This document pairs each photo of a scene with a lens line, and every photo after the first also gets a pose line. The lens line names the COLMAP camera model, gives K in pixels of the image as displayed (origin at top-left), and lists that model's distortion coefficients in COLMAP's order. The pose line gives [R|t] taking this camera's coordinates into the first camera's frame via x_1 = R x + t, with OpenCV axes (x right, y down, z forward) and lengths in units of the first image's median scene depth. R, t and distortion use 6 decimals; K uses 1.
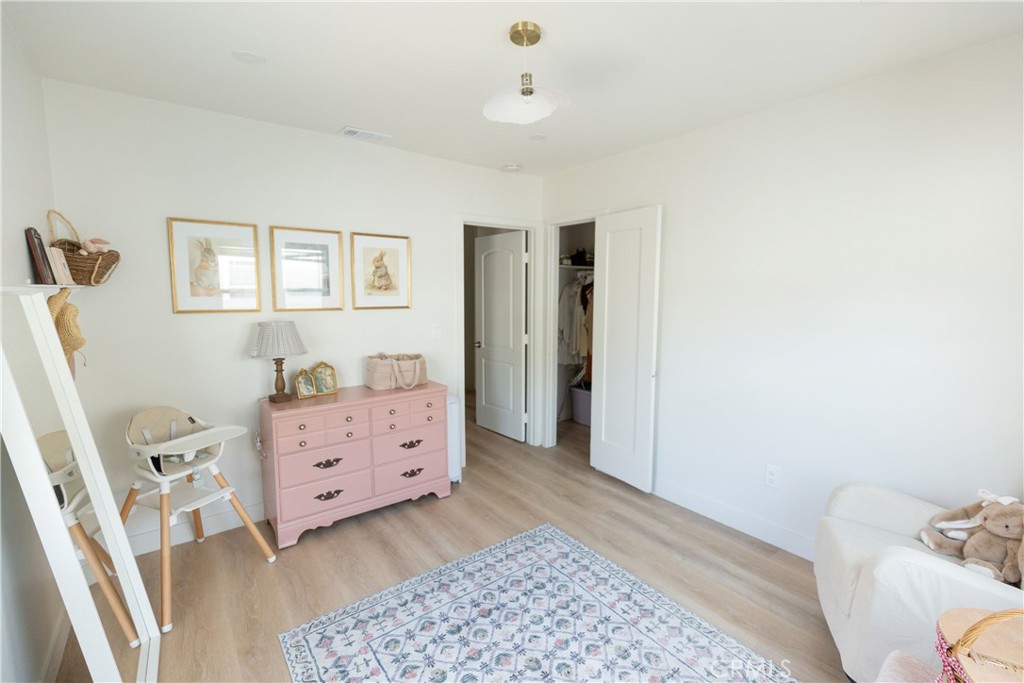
lens RADIAL K [[464.7, 0, 511.8], [0, 464.7, 339.6], [0, 0, 1]] dist [0.004538, 0.000557]
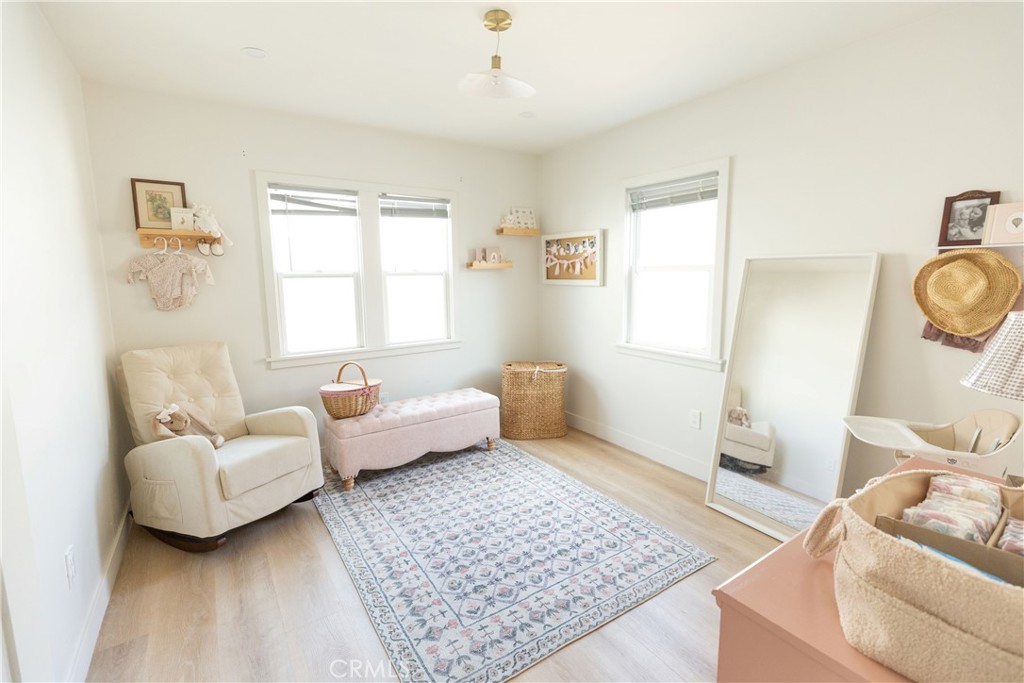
lens RADIAL K [[464.7, 0, 514.5], [0, 464.7, 336.7], [0, 0, 1]] dist [0.004538, 0.000557]
pose [[-0.998875, 0.003131, 0.047328, -0.050844], [0.014490, 0.970259, 0.241634, -0.155228], [-0.045164, 0.242048, -0.969213, 1.749143]]
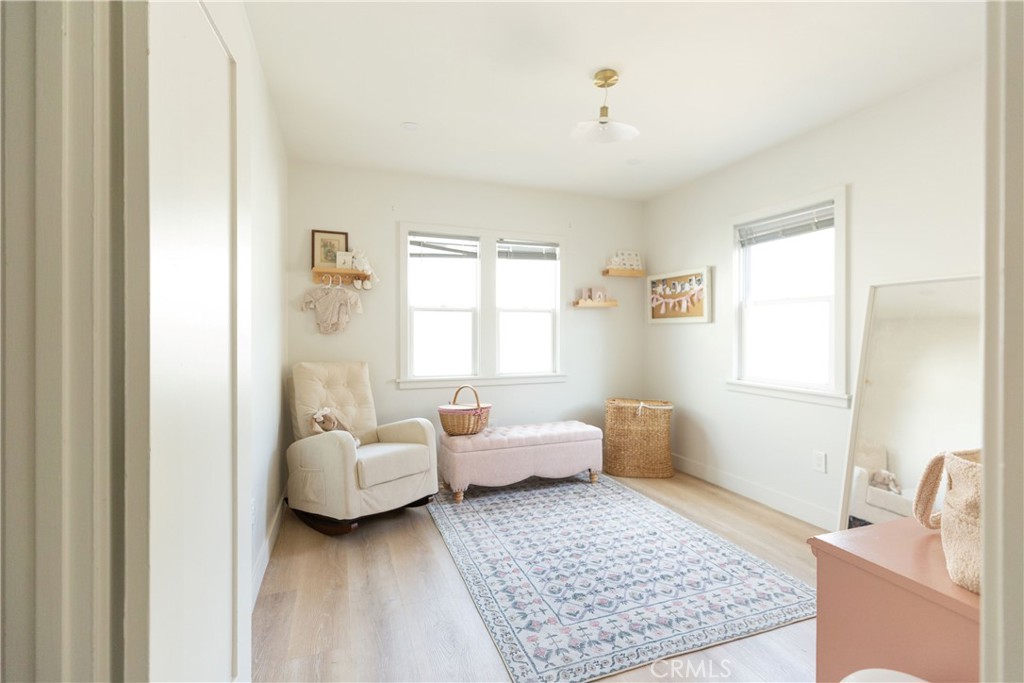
lens RADIAL K [[464.7, 0, 510.1], [0, 464.7, 334.1], [0, 0, 1]] dist [0.004538, 0.000557]
pose [[-0.960906, -0.001997, 0.276869, -0.061213], [0.028624, 0.993899, 0.106512, -0.079705], [-0.275392, 0.110273, -0.954986, 1.851355]]
